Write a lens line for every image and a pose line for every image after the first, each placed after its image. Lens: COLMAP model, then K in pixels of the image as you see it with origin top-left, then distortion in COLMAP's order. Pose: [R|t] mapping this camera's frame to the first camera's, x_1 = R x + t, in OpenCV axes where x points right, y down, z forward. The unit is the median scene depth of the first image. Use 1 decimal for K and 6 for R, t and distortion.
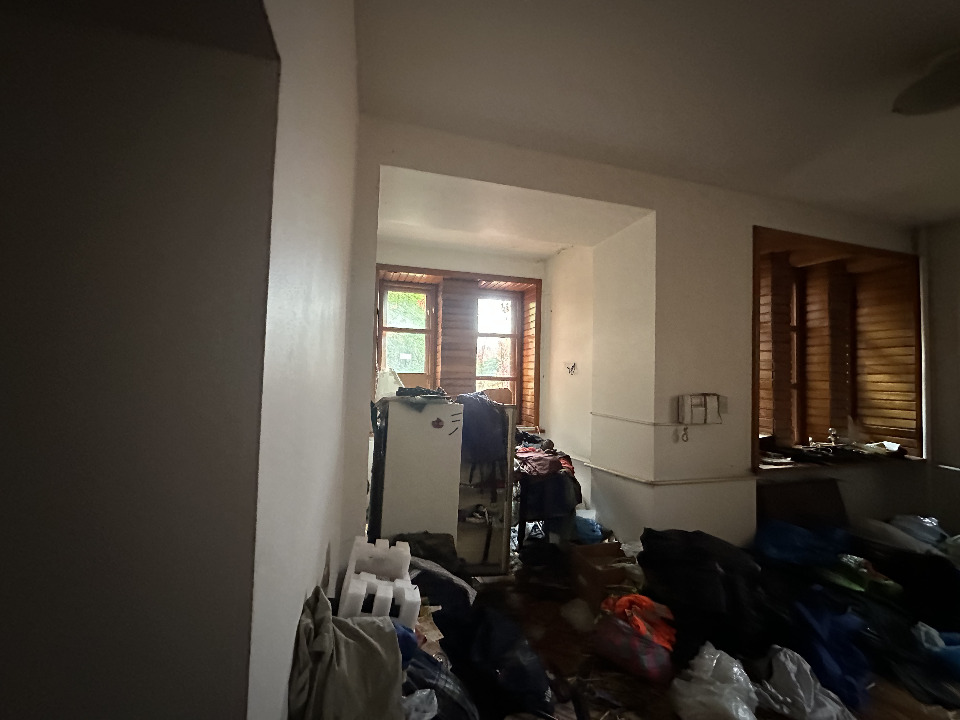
lens RADIAL K [[383.0, 0, 480.0], [0, 383.0, 360.0], [0, 0, 1]] dist [-0.000230, 0.000146]
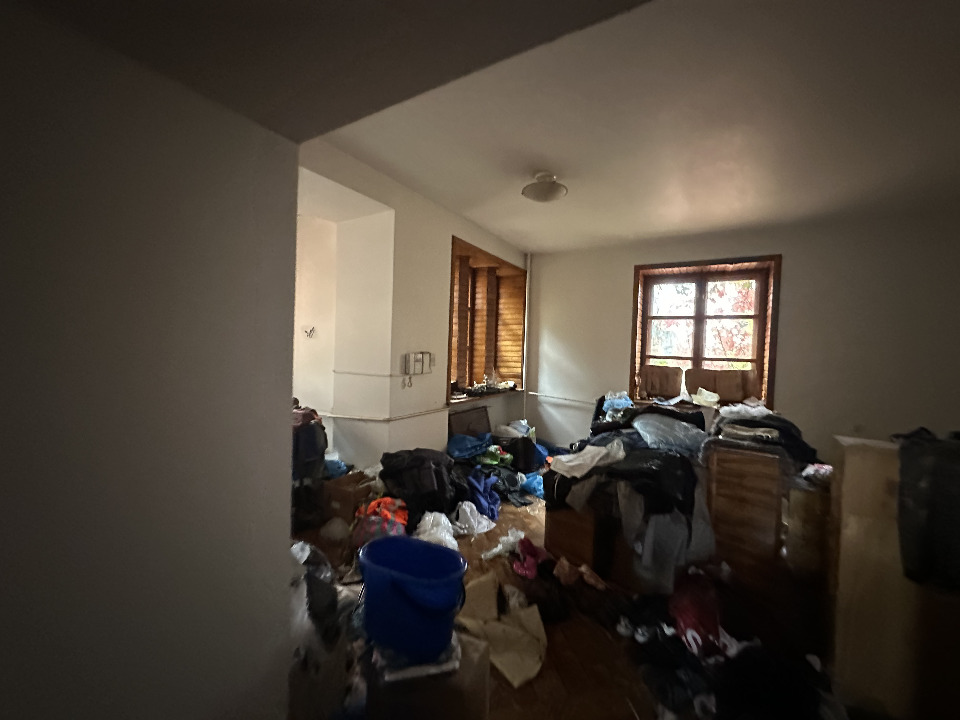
lens RADIAL K [[383.0, 0, 480.0], [0, 383.0, 360.0], [0, 0, 1]] dist [-0.000230, 0.000146]
pose [[0.735092, -0.020660, 0.677652, -0.200895], [-0.038647, 0.996633, 0.072307, 0.006538], [-0.676865, -0.079342, 0.731819, -0.162310]]
